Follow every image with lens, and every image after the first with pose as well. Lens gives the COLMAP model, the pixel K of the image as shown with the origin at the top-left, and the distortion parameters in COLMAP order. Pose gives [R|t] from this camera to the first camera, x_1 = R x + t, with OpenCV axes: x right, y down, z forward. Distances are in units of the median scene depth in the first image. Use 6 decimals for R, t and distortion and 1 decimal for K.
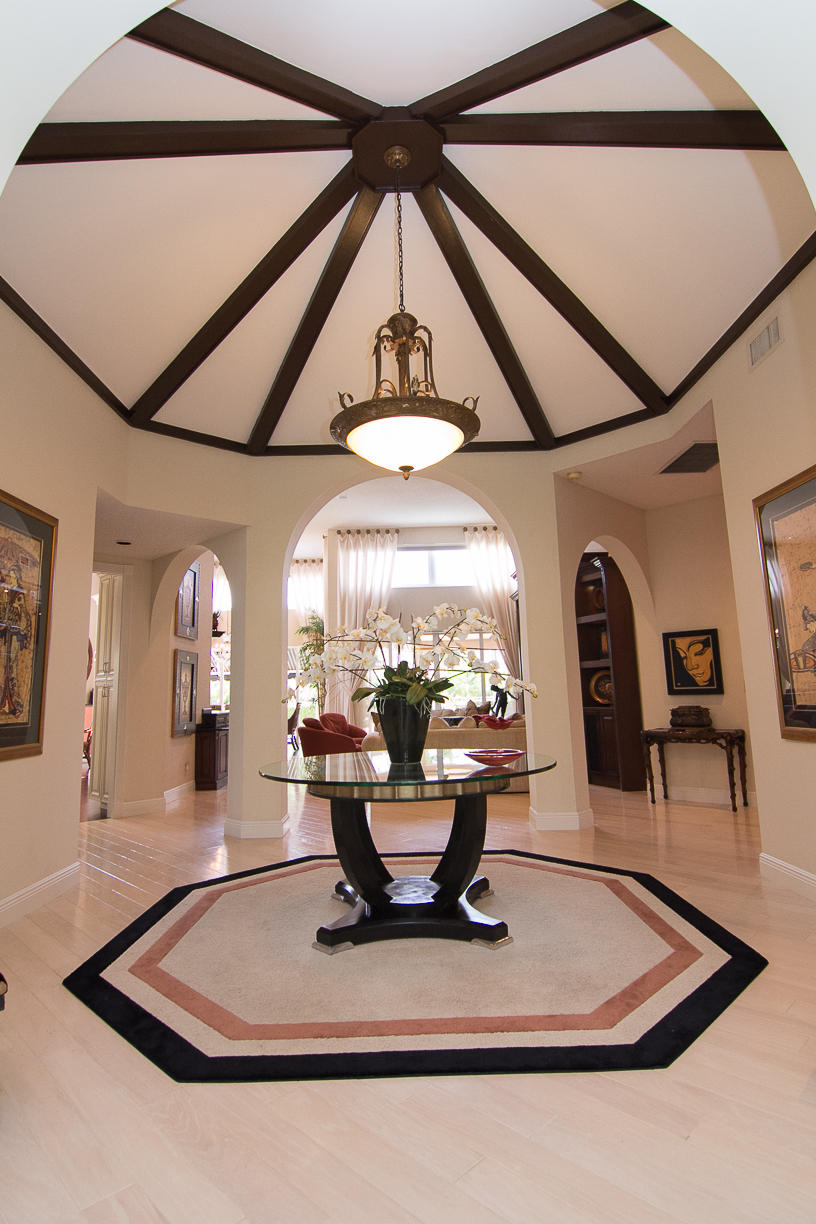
lens RADIAL K [[620.2, 0, 407.6], [0, 620.2, 613.9], [0, 0, 1]] dist [-0.002952, -0.010336]
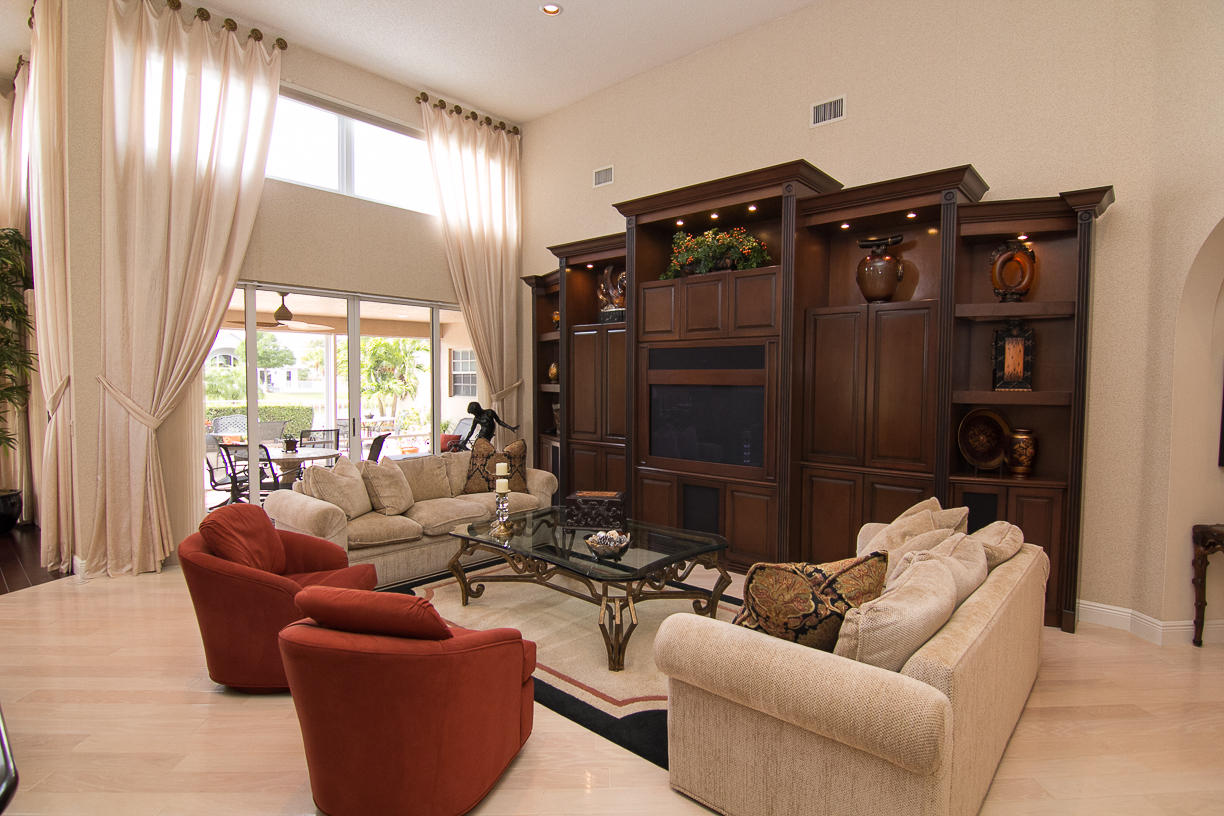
lens RADIAL K [[620.2, 0, 613.3], [0, 620.2, 409.3], [0, 0, 1]] dist [-0.002952, -0.010336]
pose [[0.672486, -0.004059, 0.740099, -0.558212], [-0.122946, 0.985478, 0.117119, 0.115148], [-0.729827, -0.169753, 0.662221, 1.573110]]
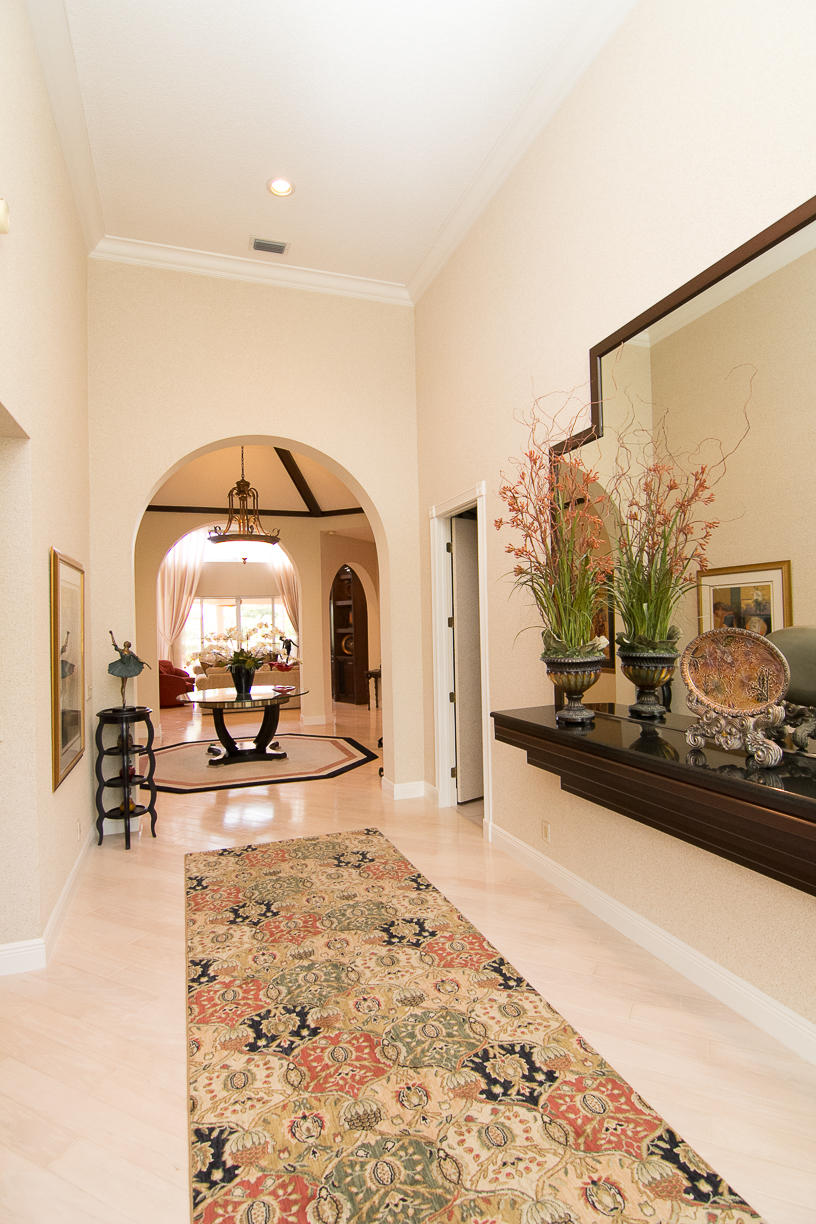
lens RADIAL K [[620.2, 0, 407.6], [0, 620.2, 613.9], [0, 0, 1]] dist [-0.002952, -0.010336]
pose [[0.942674, 0.009221, 0.333588, -0.171626], [-0.046940, 0.993344, 0.105187, -0.274973], [-0.330398, -0.114816, 0.936832, -1.133254]]
